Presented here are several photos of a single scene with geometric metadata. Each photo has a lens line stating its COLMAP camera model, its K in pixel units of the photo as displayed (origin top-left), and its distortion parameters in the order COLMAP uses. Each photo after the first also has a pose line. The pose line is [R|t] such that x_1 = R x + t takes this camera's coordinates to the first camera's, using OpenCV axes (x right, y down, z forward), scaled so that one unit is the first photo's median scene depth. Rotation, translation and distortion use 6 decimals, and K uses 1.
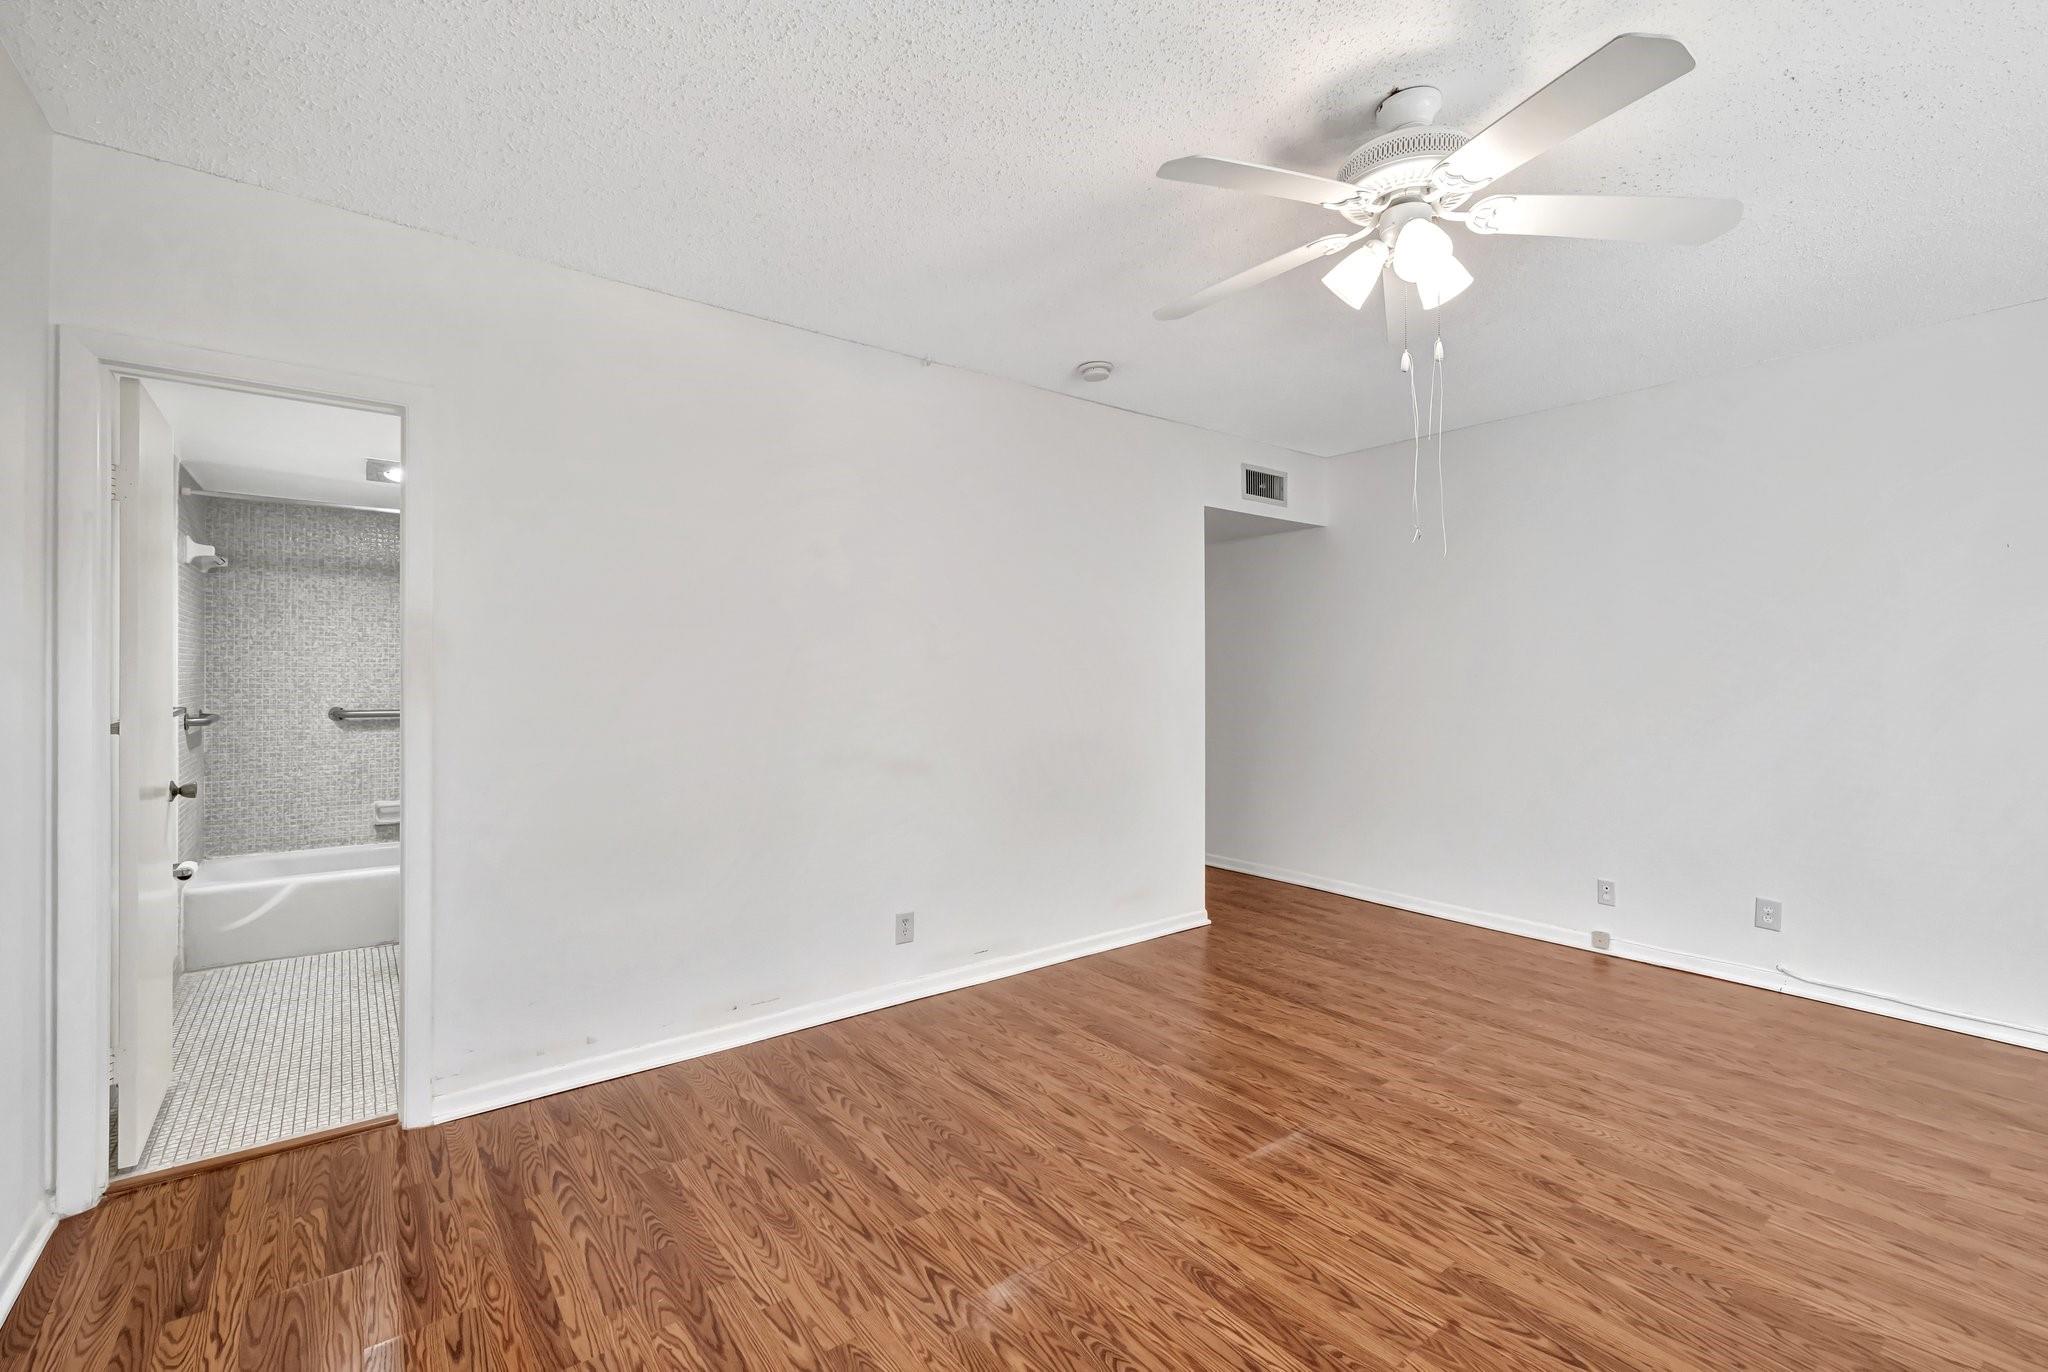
lens RADIAL K [[880.2, 0, 1018.2], [0, 880.2, 682.0], [0, 0, 1]] dist [0.000565, -0.000179]
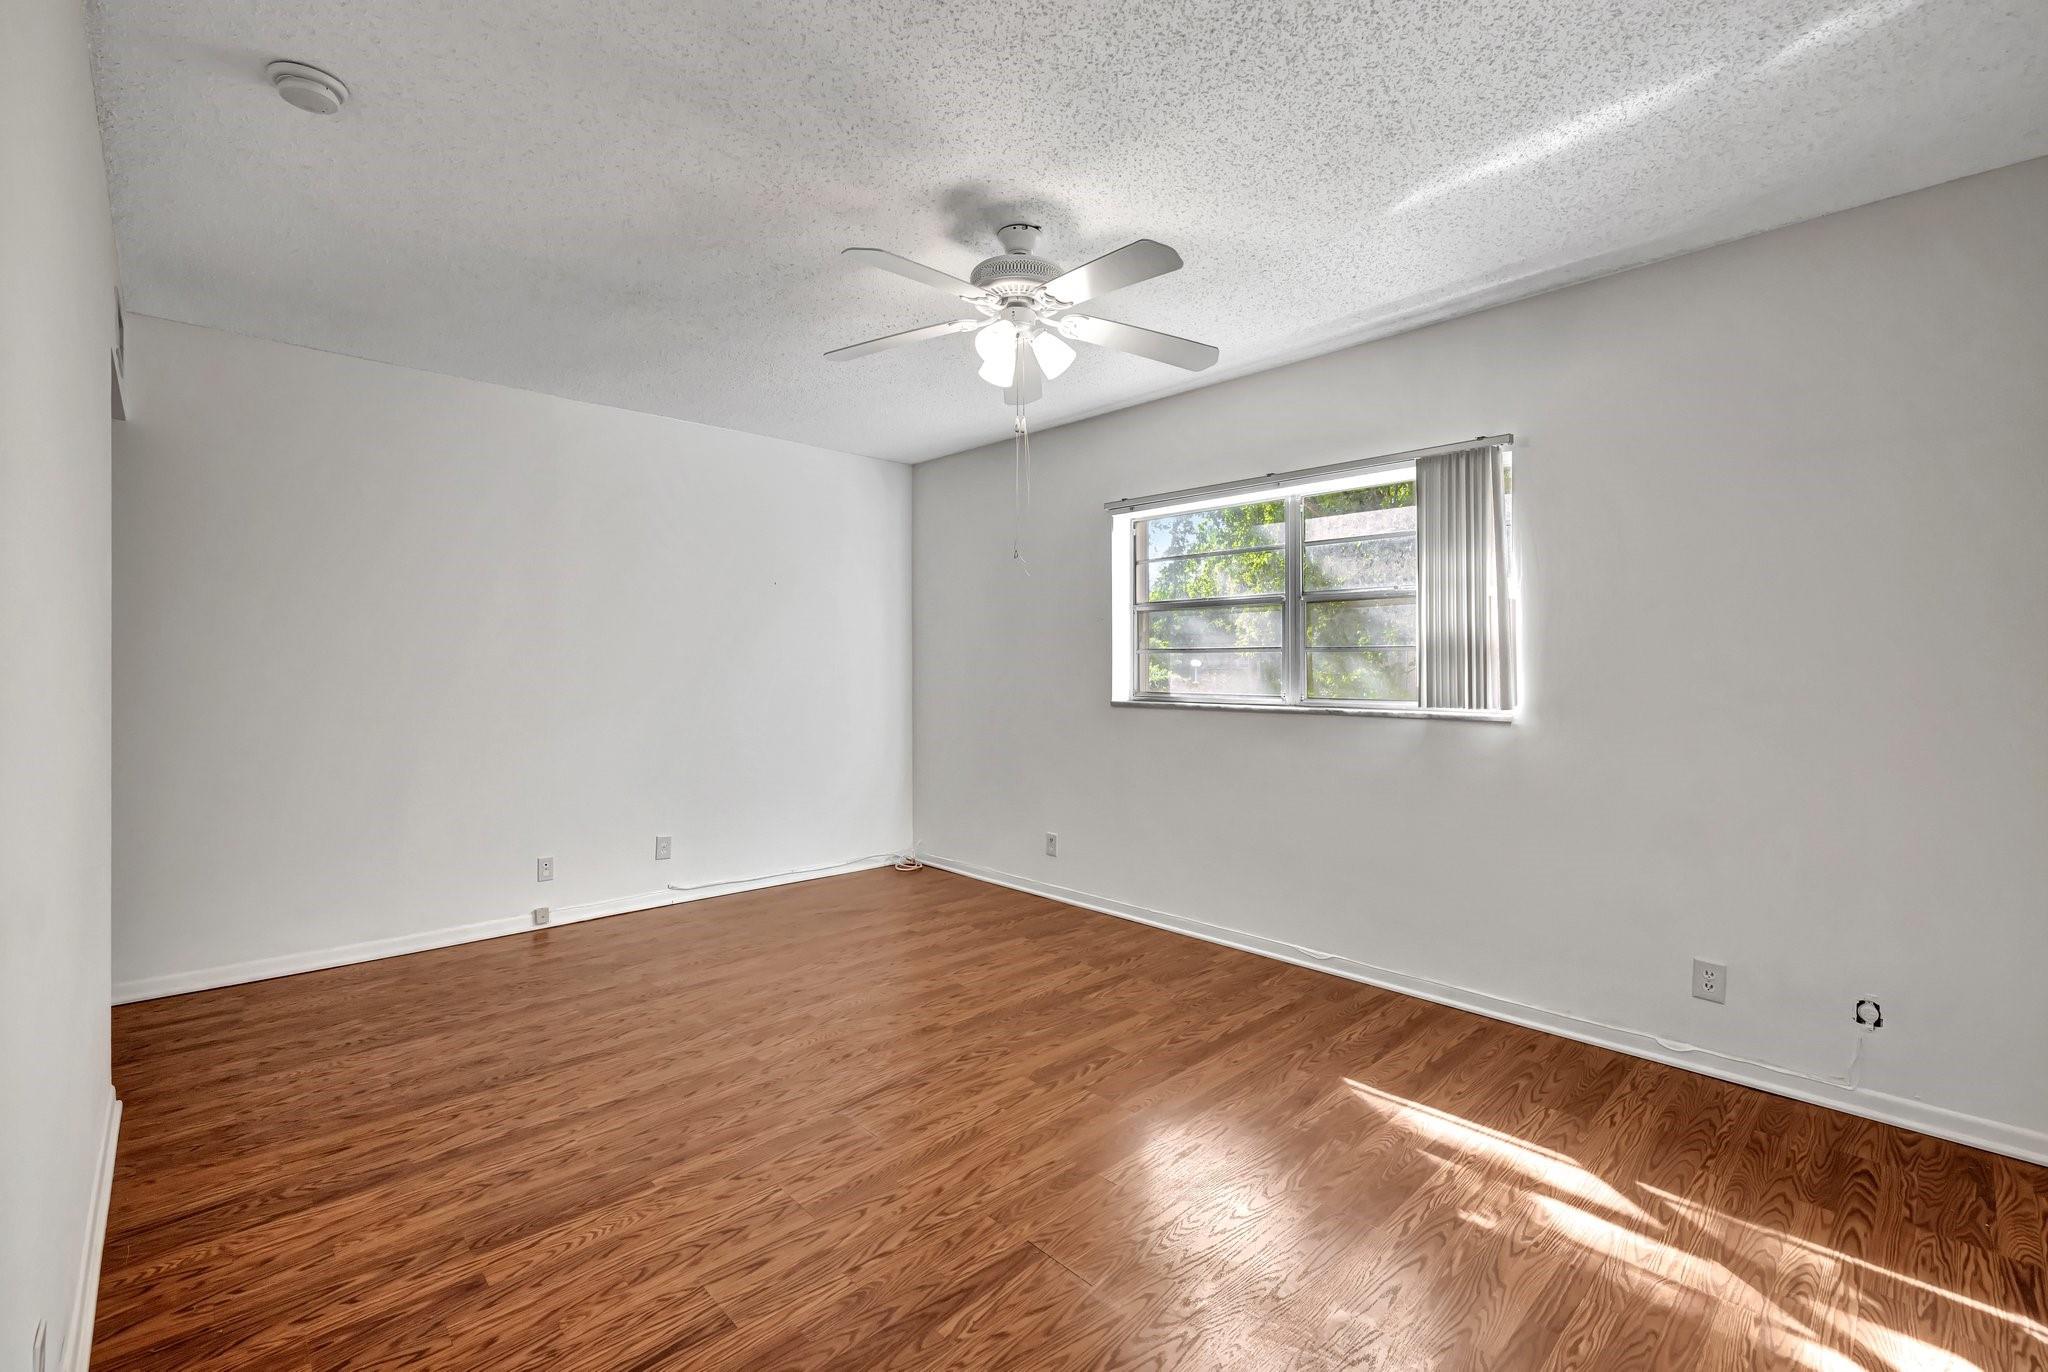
lens RADIAL K [[882.0, 0, 996.4], [0, 882.0, 655.0], [0, 0, 1]] dist [0.001438, 0.000305]
pose [[-0.089578, 0.012637, 0.995900, -0.678589], [0.004949, 0.999913, -0.012243, -0.005615], [-0.995968, 0.003832, -0.089633, 0.847057]]
